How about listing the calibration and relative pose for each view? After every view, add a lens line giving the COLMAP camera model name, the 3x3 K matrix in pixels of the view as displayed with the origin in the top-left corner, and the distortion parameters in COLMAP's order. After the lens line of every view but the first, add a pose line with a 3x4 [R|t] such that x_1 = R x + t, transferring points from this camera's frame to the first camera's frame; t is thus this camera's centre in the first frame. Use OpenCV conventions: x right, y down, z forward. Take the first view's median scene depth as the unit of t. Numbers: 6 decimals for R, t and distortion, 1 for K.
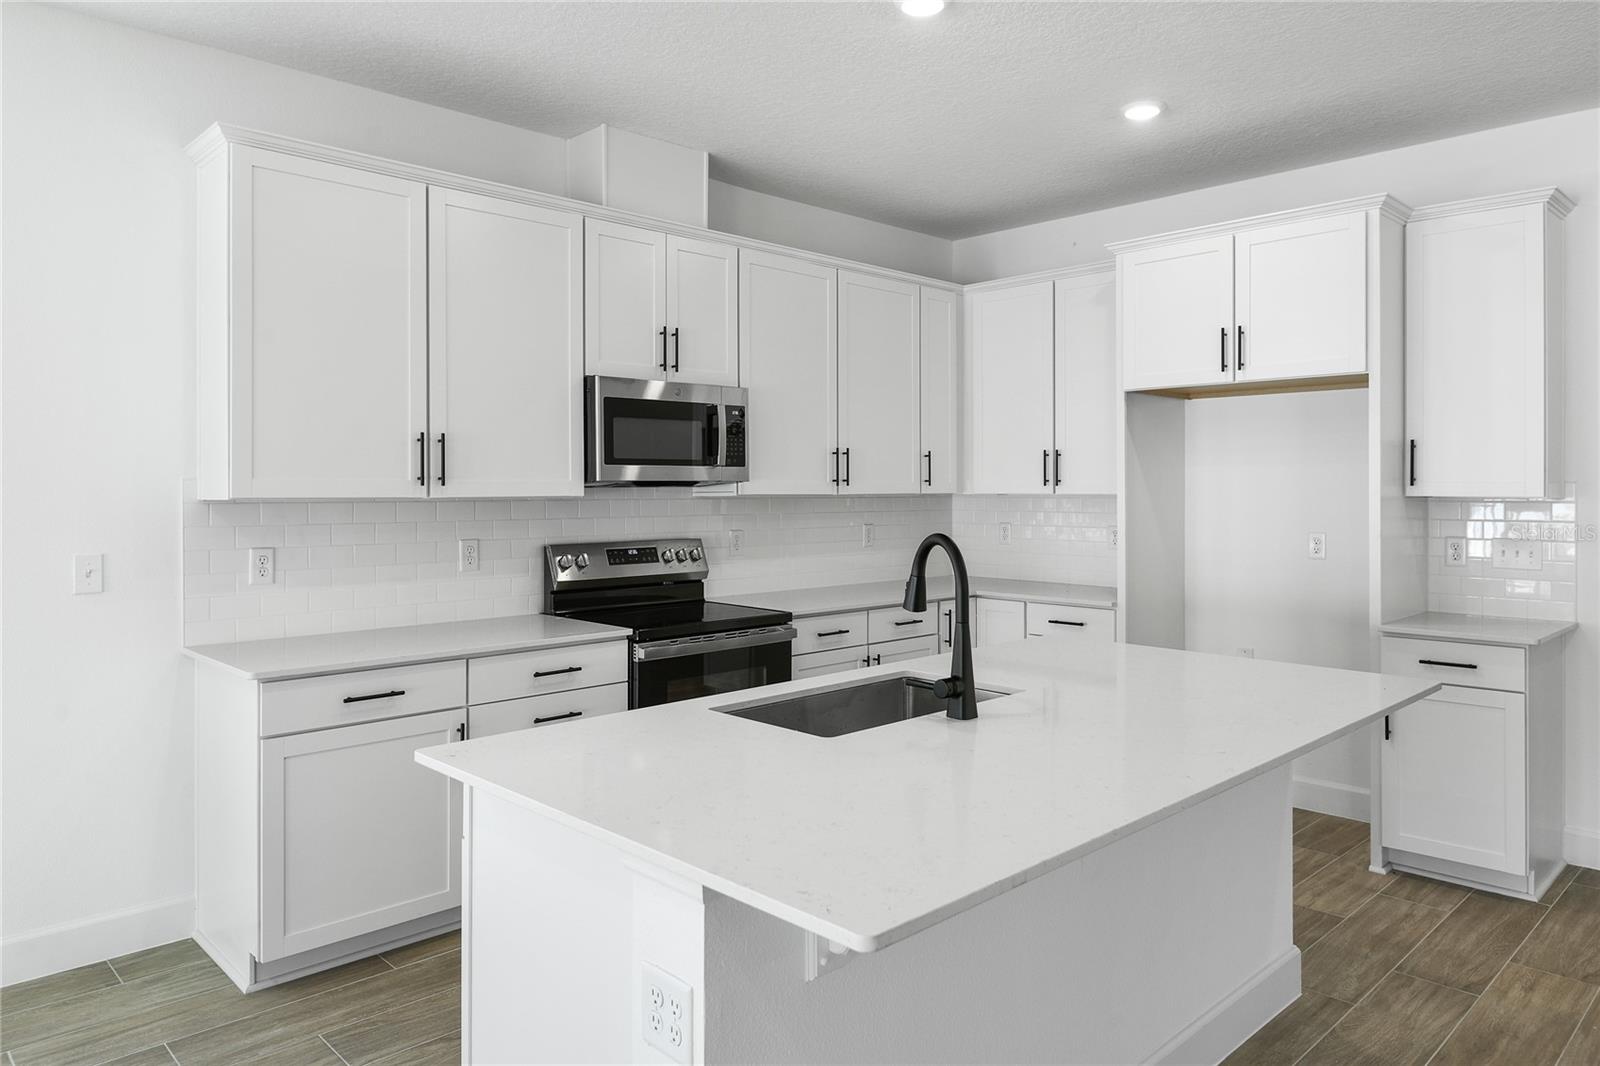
lens RADIAL K [[1053.0, 0, 802.0], [0, 1053.0, 480.3], [0, 0, 1]] dist [0.052355, 0.000098]
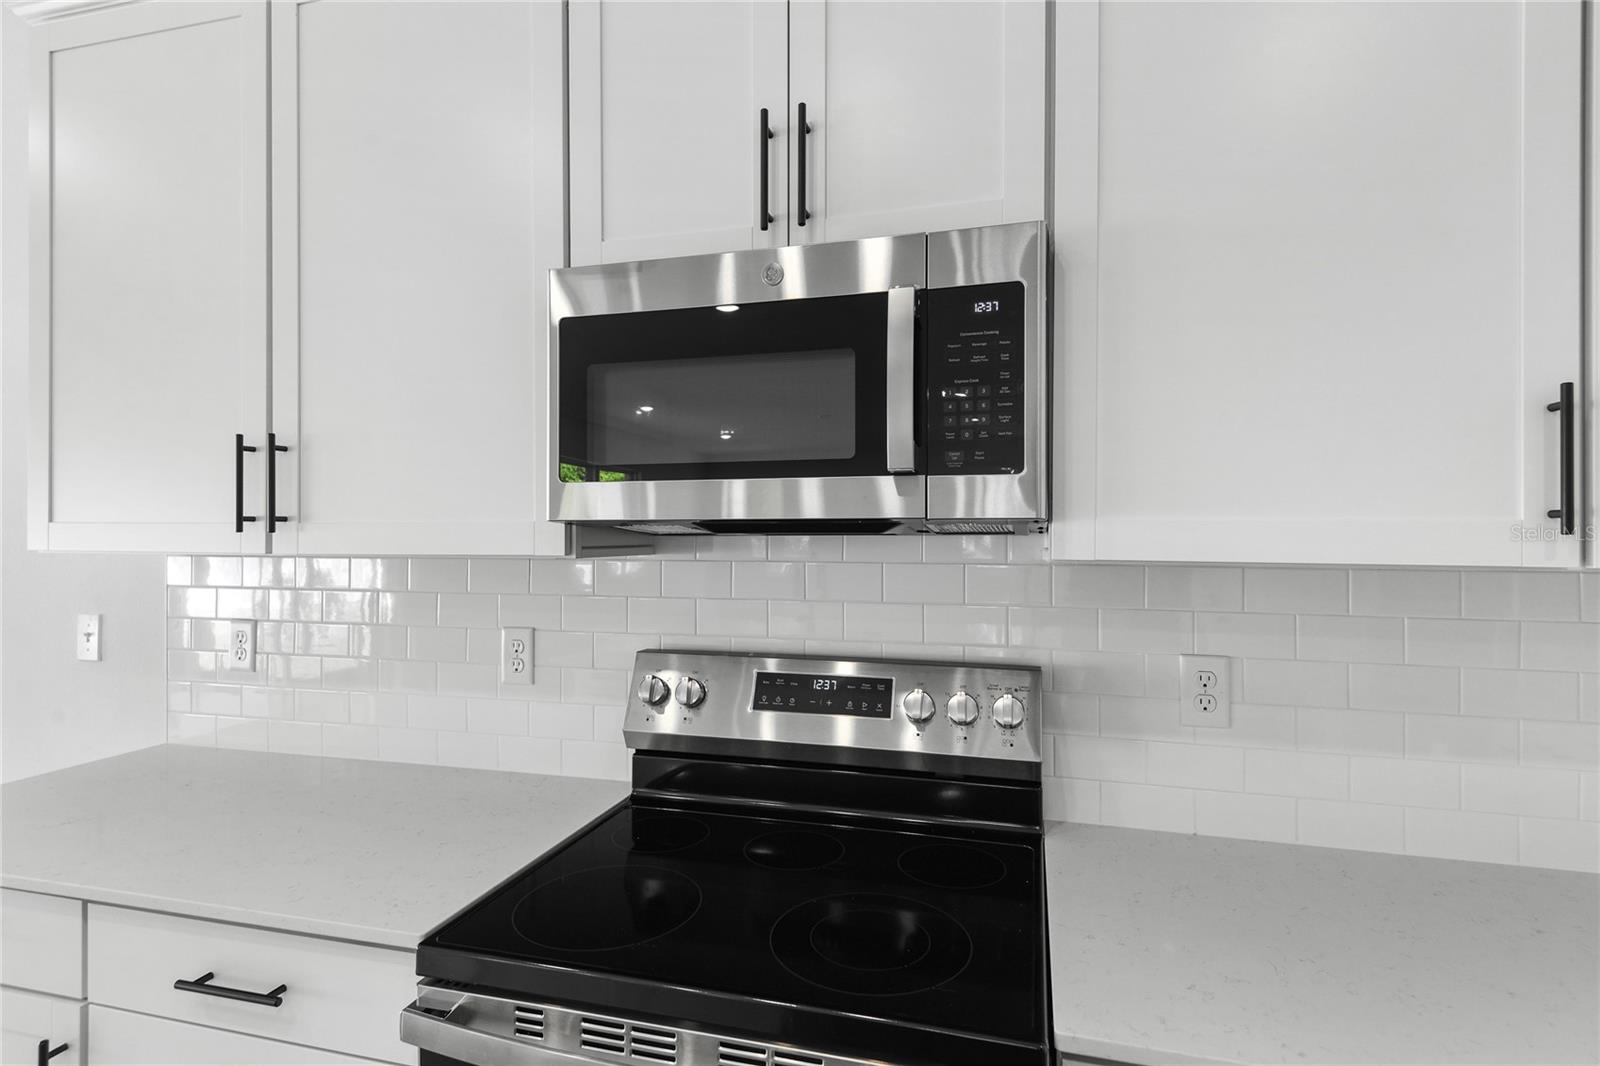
lens RADIAL K [[834.3, 0, 800.0], [0, 834.3, 533.0], [0, 0, 1]] dist [0.002999, 0.000153]
pose [[0.514274, -0.002545, -0.857622, 0.133111], [0.003596, 0.999993, -0.000811, 0.006232], [0.857618, -0.002667, 0.514280, 0.847029]]
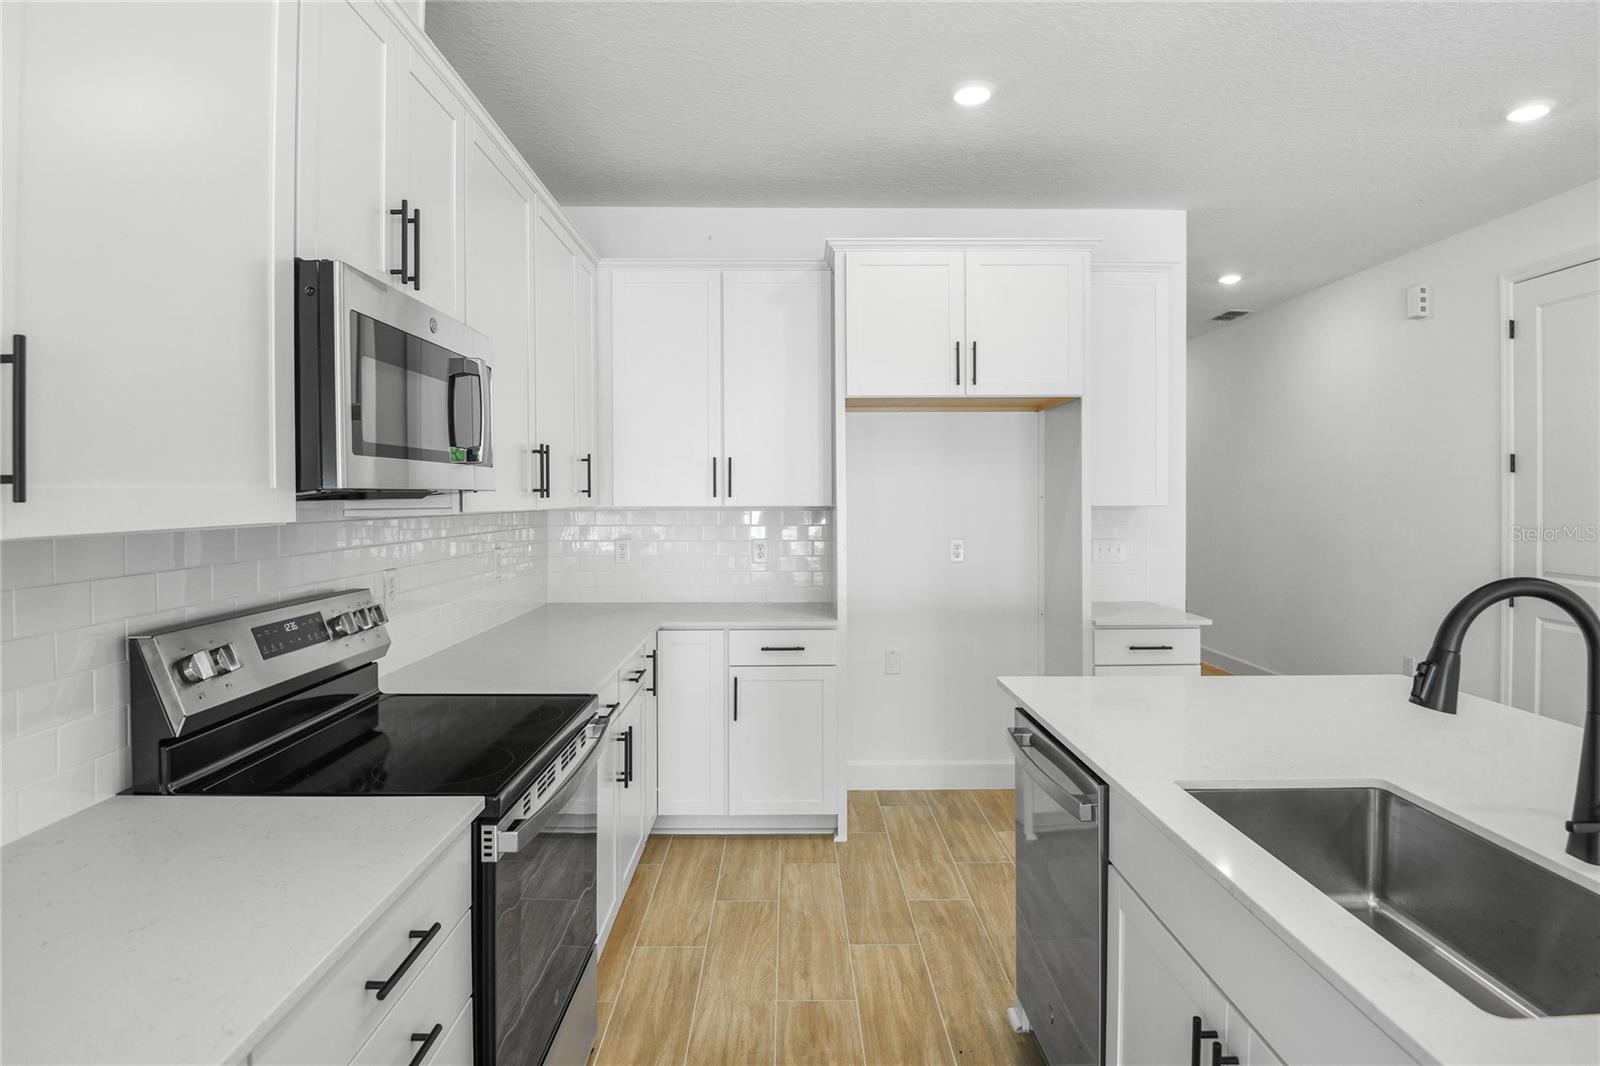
lens RADIAL K [[854.5, 0, 798.2], [0, 854.5, 501.6], [0, 0, 1]] dist [-0.000631, -0.000730]
pose [[0.690870, -0.005960, 0.722955, -0.303590], [-0.002595, 0.999939, 0.010723, 0.001292], [-0.722974, -0.009284, 0.690812, 0.550138]]
